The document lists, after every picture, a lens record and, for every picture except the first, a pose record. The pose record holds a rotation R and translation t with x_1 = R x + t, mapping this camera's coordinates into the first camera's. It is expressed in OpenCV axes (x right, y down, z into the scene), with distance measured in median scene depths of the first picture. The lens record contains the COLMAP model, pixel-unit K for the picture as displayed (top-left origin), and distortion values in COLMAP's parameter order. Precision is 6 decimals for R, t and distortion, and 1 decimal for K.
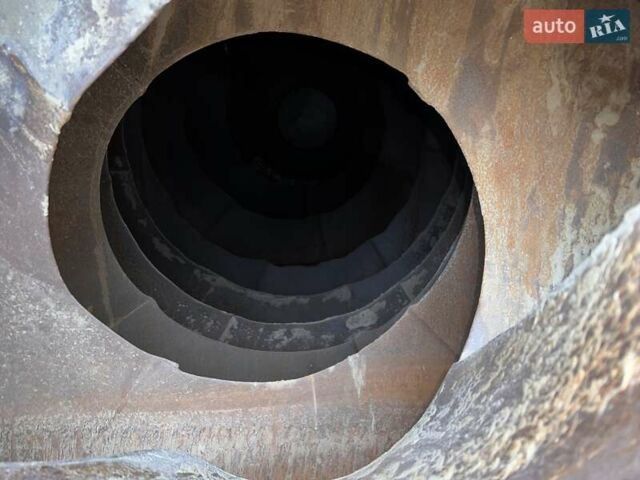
lens RADIAL K [[477.4, 0, 322.0], [0, 477.4, 236.8], [0, 0, 1]] dist [-0.003553, -0.005794]
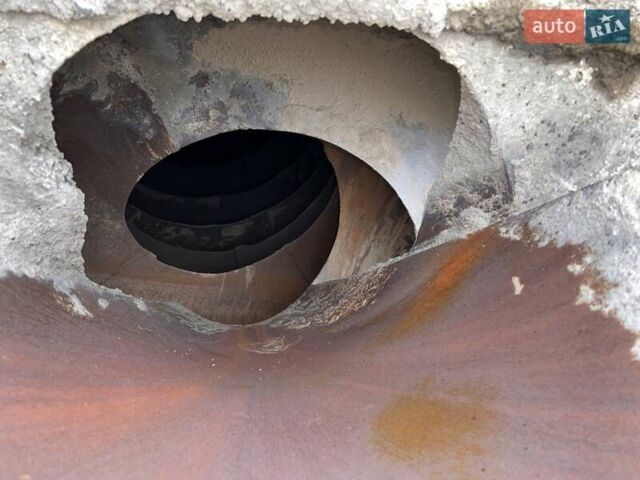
lens RADIAL K [[477.0, 0, 320.4], [0, 477.0, 229.8], [0, 0, 1]] dist [-0.000449, -0.005047]
pose [[0.915104, 0.196068, 0.352338, -0.459830], [-0.265297, 0.950810, 0.159934, -0.309895], [-0.303648, -0.239830, 0.922106, -0.905685]]
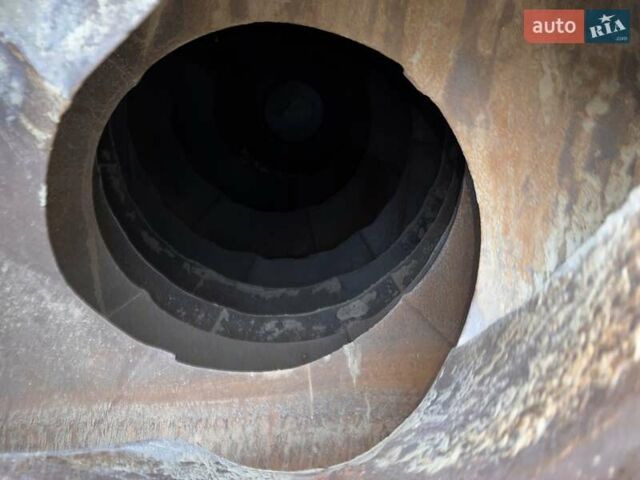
lens RADIAL K [[477.0, 0, 320.4], [0, 477.0, 229.8], [0, 0, 1]] dist [-0.000449, -0.005047]
pose [[0.999629, -0.008004, 0.026035, -0.024432], [0.008023, 0.999968, -0.000645, 0.009454], [-0.026029, 0.000854, 0.999661, -0.005929]]
